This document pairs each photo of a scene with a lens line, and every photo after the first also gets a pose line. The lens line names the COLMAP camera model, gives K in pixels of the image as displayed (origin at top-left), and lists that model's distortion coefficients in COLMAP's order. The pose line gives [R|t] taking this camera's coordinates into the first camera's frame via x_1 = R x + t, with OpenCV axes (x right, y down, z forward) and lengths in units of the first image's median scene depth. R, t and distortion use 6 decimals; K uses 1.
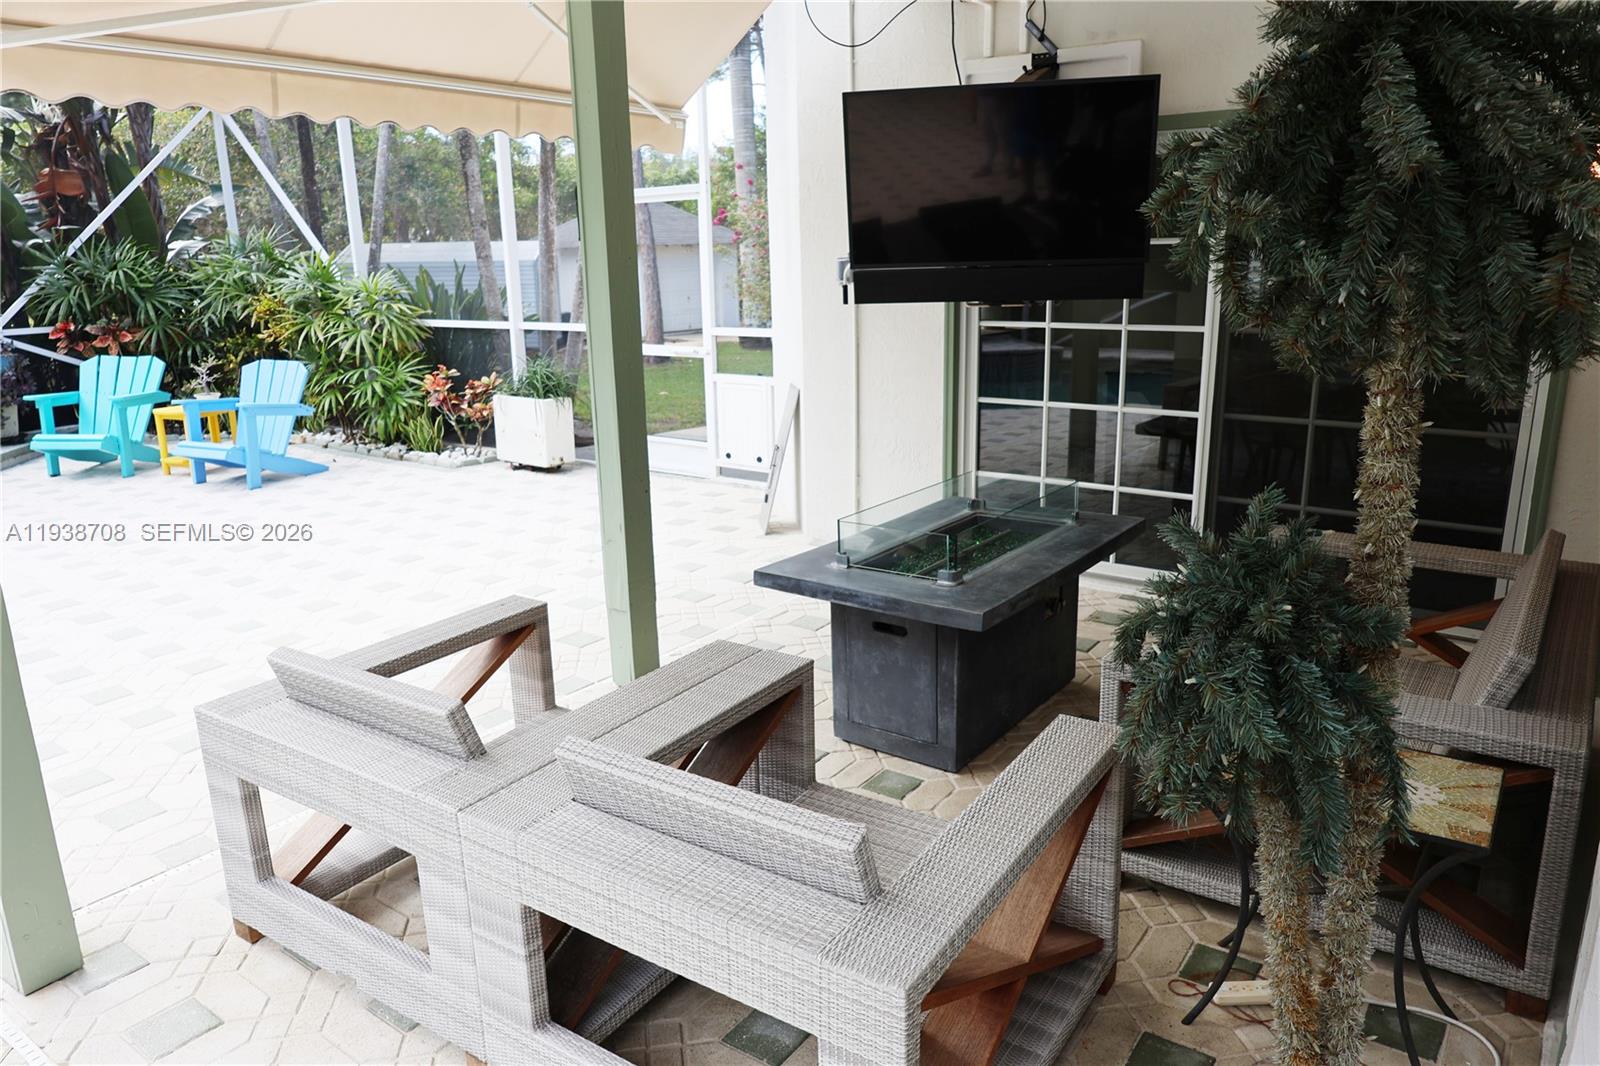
lens RADIAL K [[1065.2, 0, 800.0], [0, 1065.2, 533.0], [0, 0, 1]] dist [-0.002432, -0.001718]
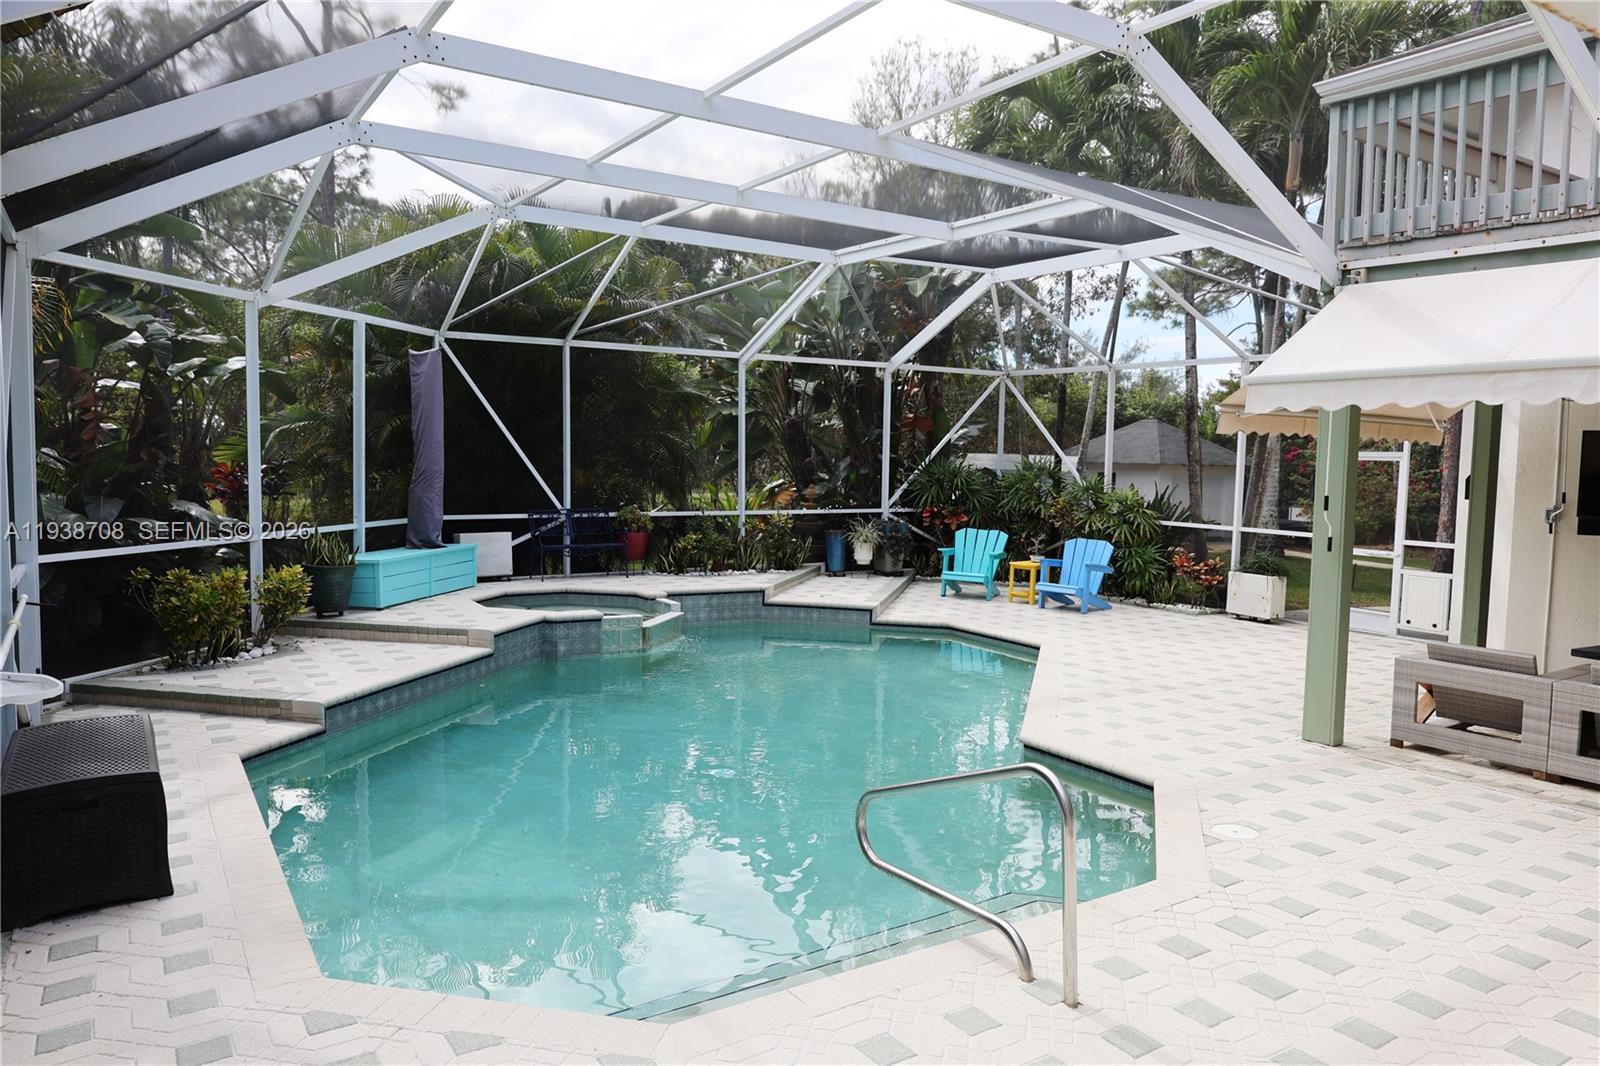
lens RADIAL K [[1065.2, 0, 800.0], [0, 1065.2, 533.0], [0, 0, 1]] dist [-0.002432, -0.001718]
pose [[0.927570, 0.069698, -0.367091, -0.295587], [-0.131102, 0.980697, -0.145069, 0.127617], [0.349894, 0.182688, 0.918803, -0.686099]]
